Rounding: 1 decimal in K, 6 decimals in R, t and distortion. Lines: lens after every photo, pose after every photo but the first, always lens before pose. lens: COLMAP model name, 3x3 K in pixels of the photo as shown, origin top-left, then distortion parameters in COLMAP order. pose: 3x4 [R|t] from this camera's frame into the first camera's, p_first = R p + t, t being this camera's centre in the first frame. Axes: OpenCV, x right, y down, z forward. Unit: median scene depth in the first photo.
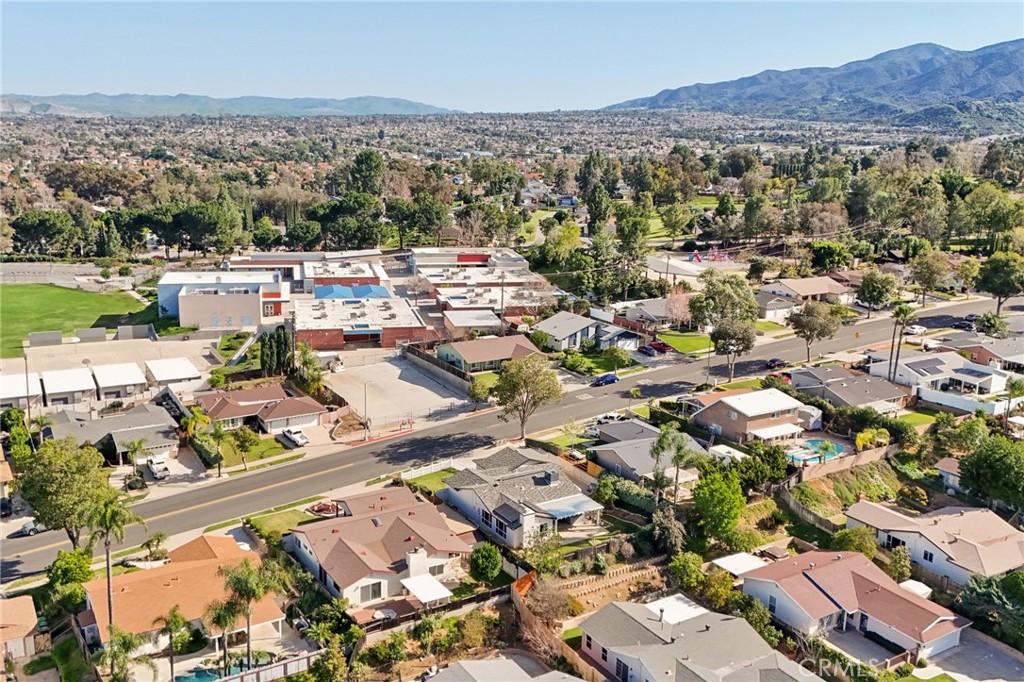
lens RADIAL K [[896.1, 0, 517.9], [0, 896.1, 340.6], [0, 0, 1]] dist [0.126960, -0.202370]
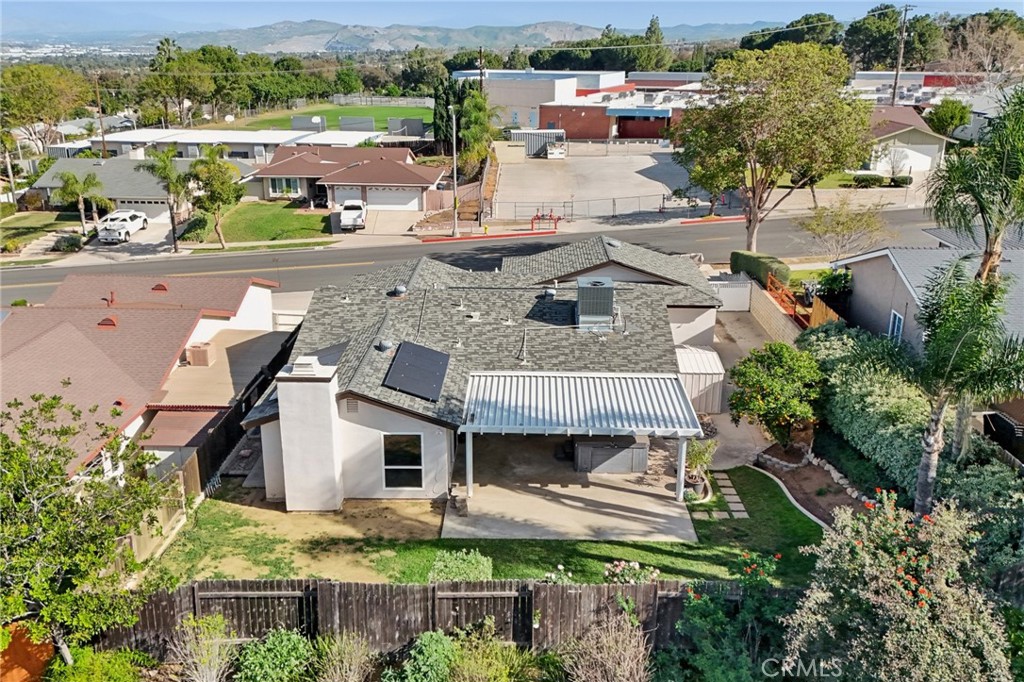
lens RADIAL K [[894.6, 0, 520.8], [0, 894.6, 321.0], [0, 0, 1]] dist [0.112094, -0.165469]
pose [[0.833727, 0.144760, -0.532863, 0.120879], [-0.113440, 0.989343, 0.091278, 0.095780], [0.540398, -0.015653, 0.841264, 0.531745]]
